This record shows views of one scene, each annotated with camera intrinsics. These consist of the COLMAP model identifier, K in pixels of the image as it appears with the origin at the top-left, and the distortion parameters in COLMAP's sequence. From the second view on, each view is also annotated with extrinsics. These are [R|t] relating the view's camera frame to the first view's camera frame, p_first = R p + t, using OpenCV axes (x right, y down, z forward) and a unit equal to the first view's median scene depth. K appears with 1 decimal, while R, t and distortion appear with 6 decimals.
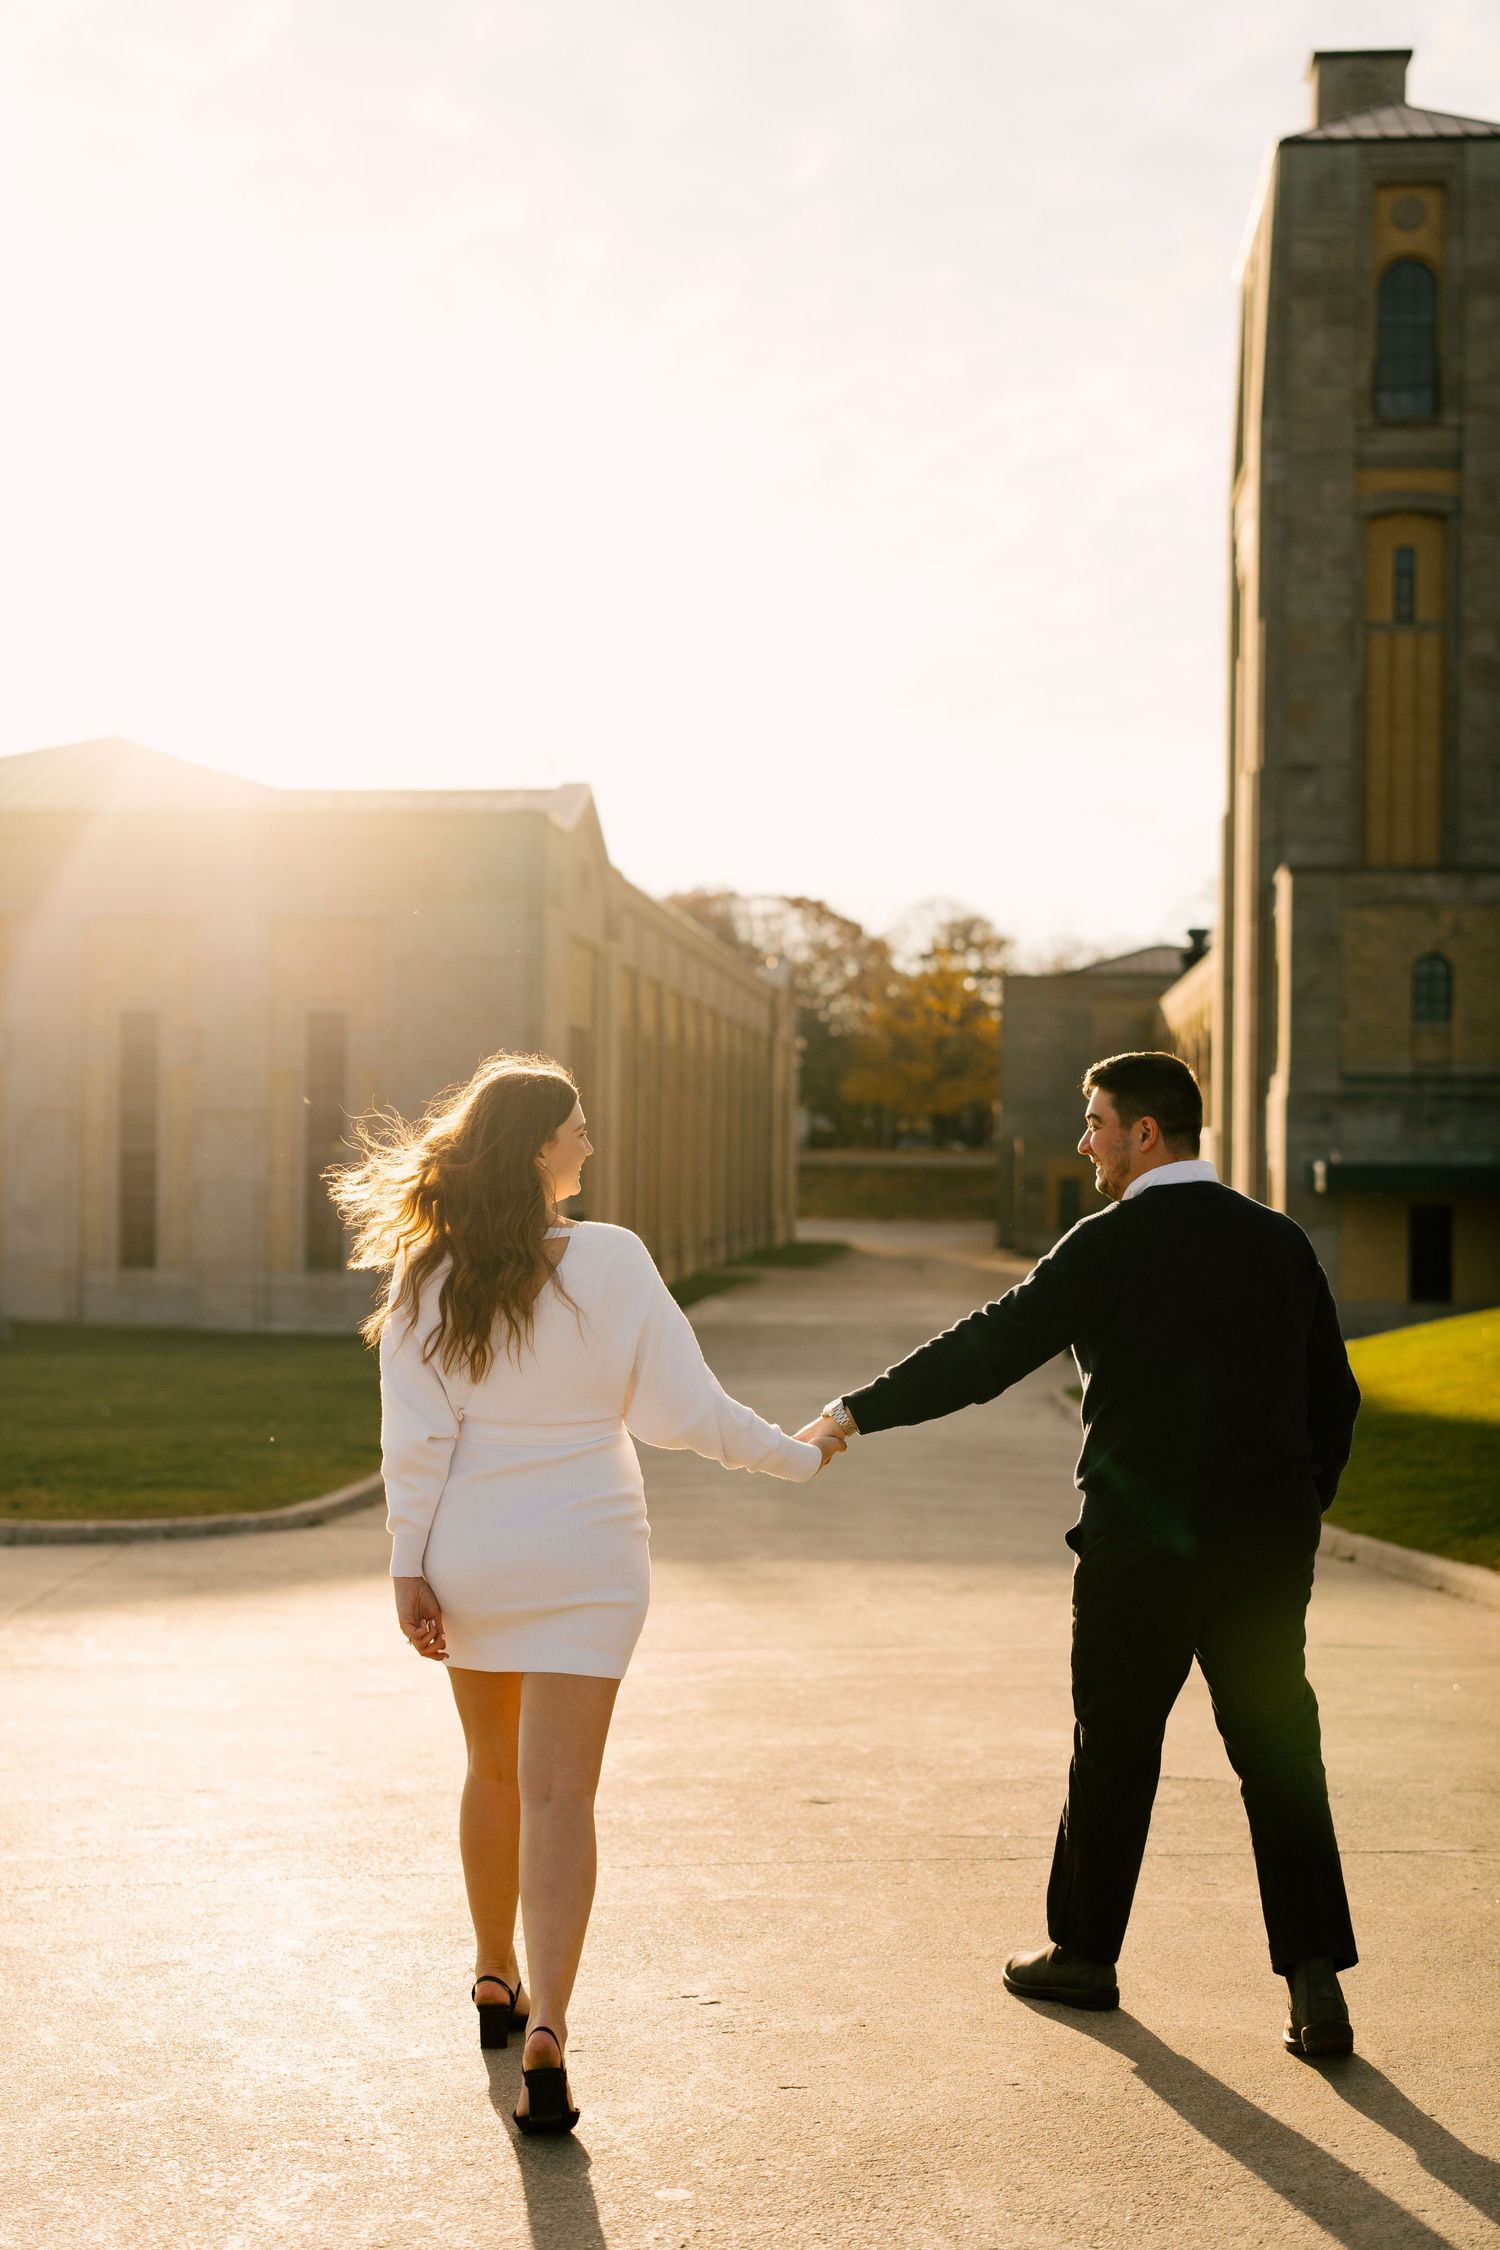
lens RADIAL K [[3432.0, 0, 750.7], [0, 3432.0, 1126.2], [0, 0, 1]] dist [-0.044127, 0.000000]
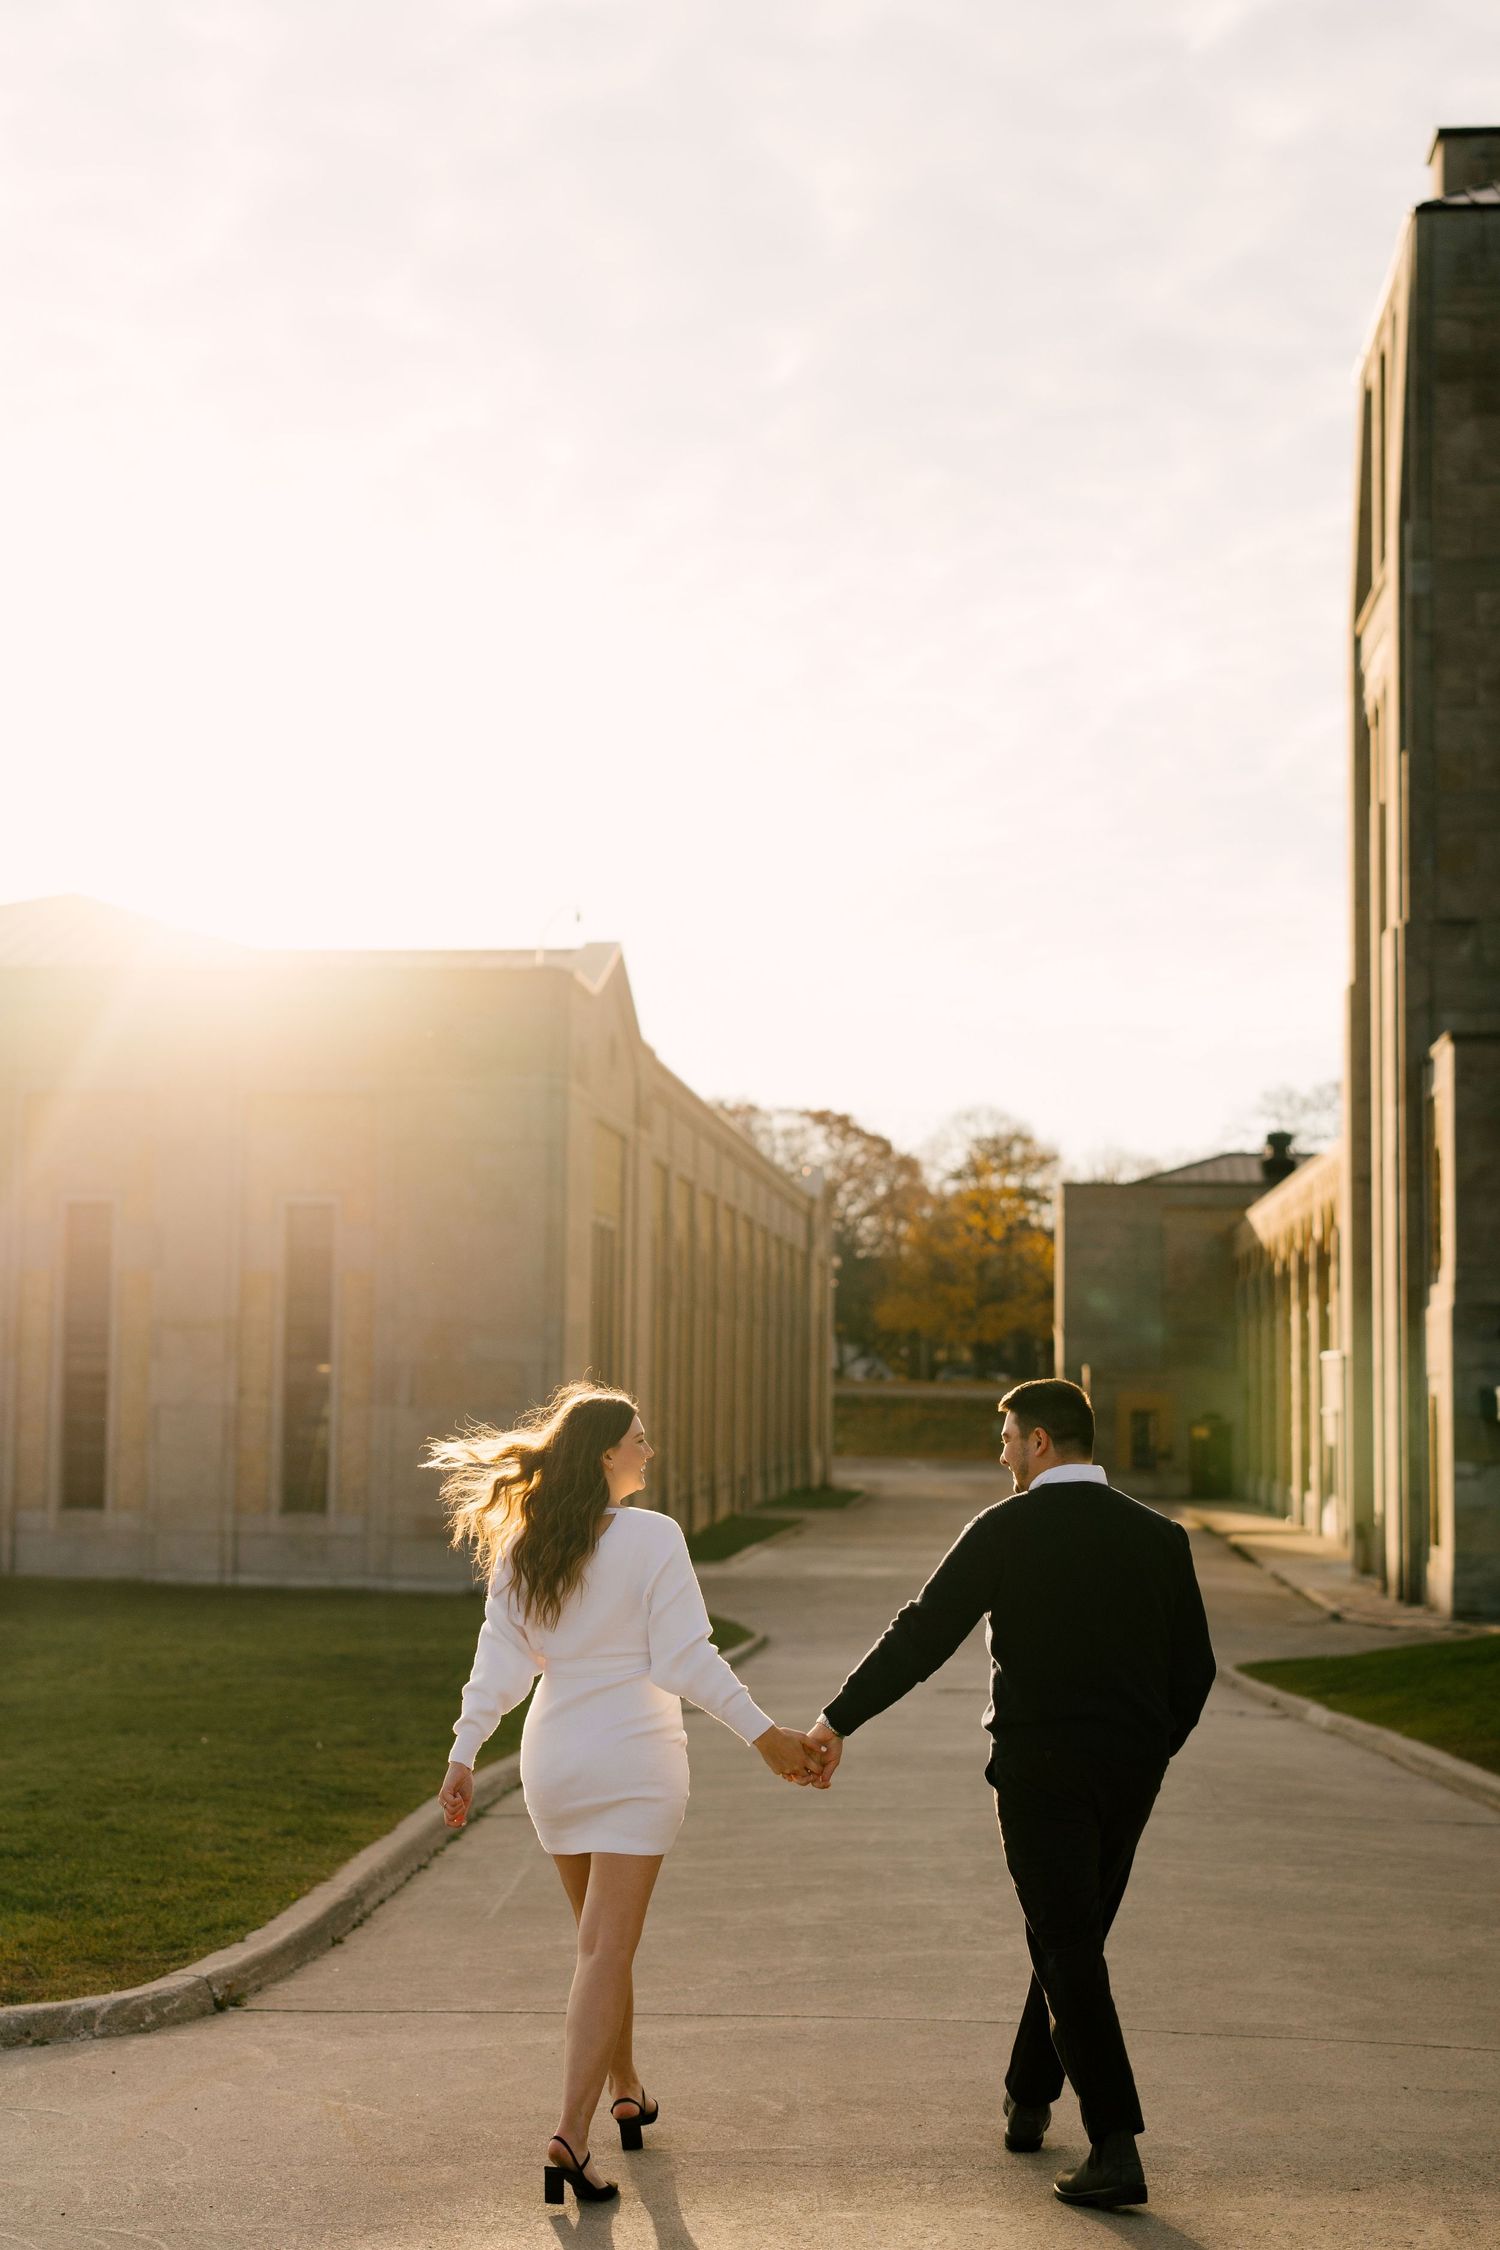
lens RADIAL K [[3432.0, 0, 692.9], [0, 3432.0, 1069.5], [0, 0, 1]] dist [-0.044127, 0.000000]
pose [[0.999874, 0.002177, -0.015711, -0.015060], [-0.003522, 0.996284, -0.086057, 0.005538], [0.015465, 0.086101, 0.996166, 0.147813]]
